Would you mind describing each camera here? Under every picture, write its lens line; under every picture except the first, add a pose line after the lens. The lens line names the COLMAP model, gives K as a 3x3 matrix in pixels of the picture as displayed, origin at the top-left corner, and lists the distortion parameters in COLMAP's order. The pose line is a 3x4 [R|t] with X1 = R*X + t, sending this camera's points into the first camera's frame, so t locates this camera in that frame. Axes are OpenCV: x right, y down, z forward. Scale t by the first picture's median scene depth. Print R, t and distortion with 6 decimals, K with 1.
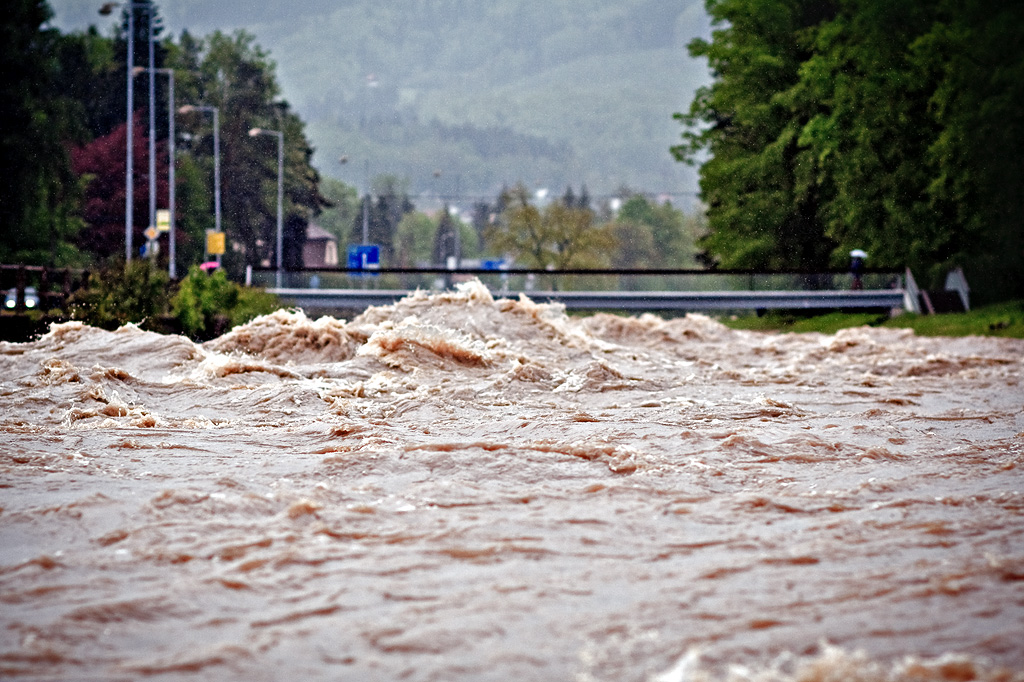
lens RADIAL K [[5066.6, 0, 512.3], [0, 5066.6, 341.9], [0, 0, 1]] dist [-0.871500, 0.000000]
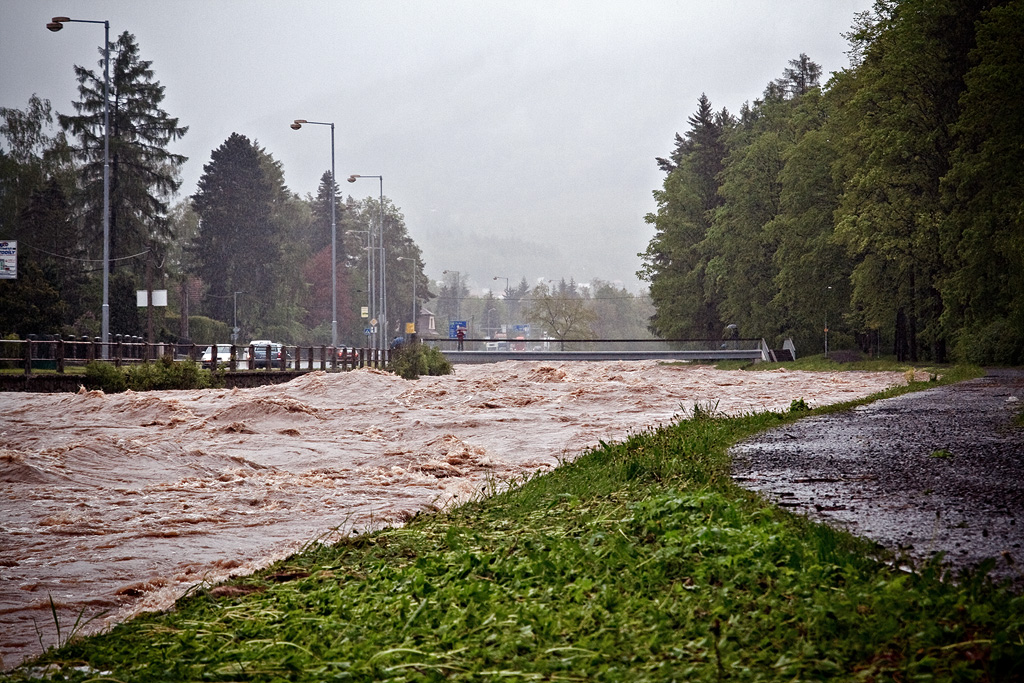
lens RADIAL K [[3224.7, 0, 512.8], [0, 3224.7, 341.4], [0, 0, 1]] dist [0.376584, 0.000000]
pose [[0.999980, -0.006207, -0.000993, -0.010239], [0.006198, 0.999941, -0.008907, -0.001818], [0.001048, 0.008901, 0.999960, -0.149624]]
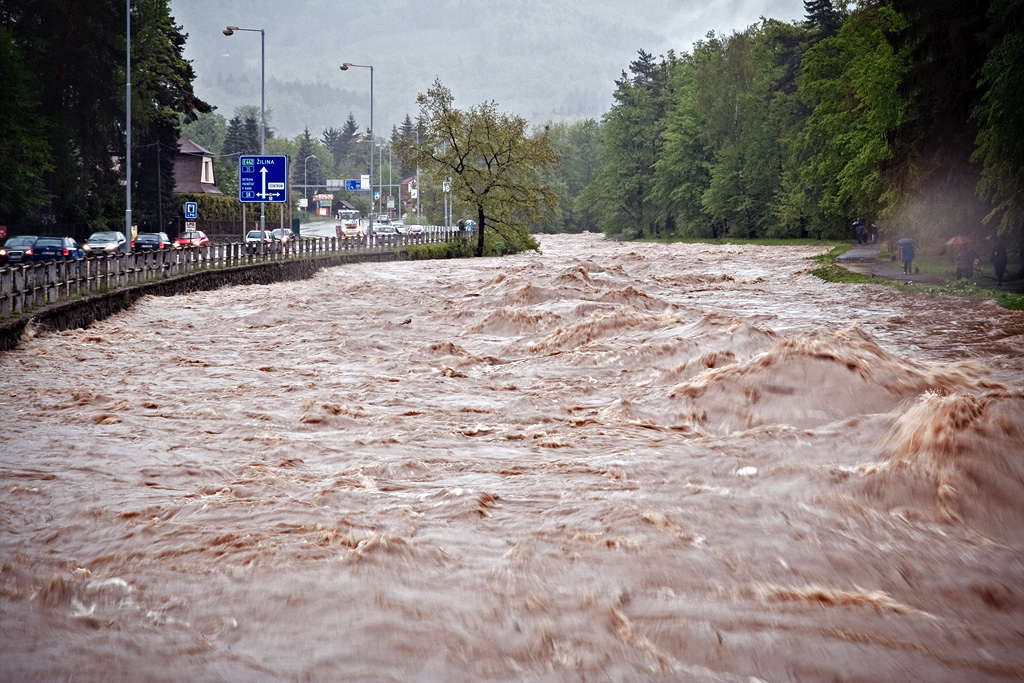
lens RADIAL K [[3224.7, 0, 510.7], [0, 3224.7, 341.7], [0, 0, 1]] dist [0.376584, 0.000000]
pose [[0.998102, -0.003763, 0.061474, -0.026020], [0.001741, 0.999457, 0.032909, -0.009285], [-0.061564, -0.032739, 0.997566, 0.638291]]
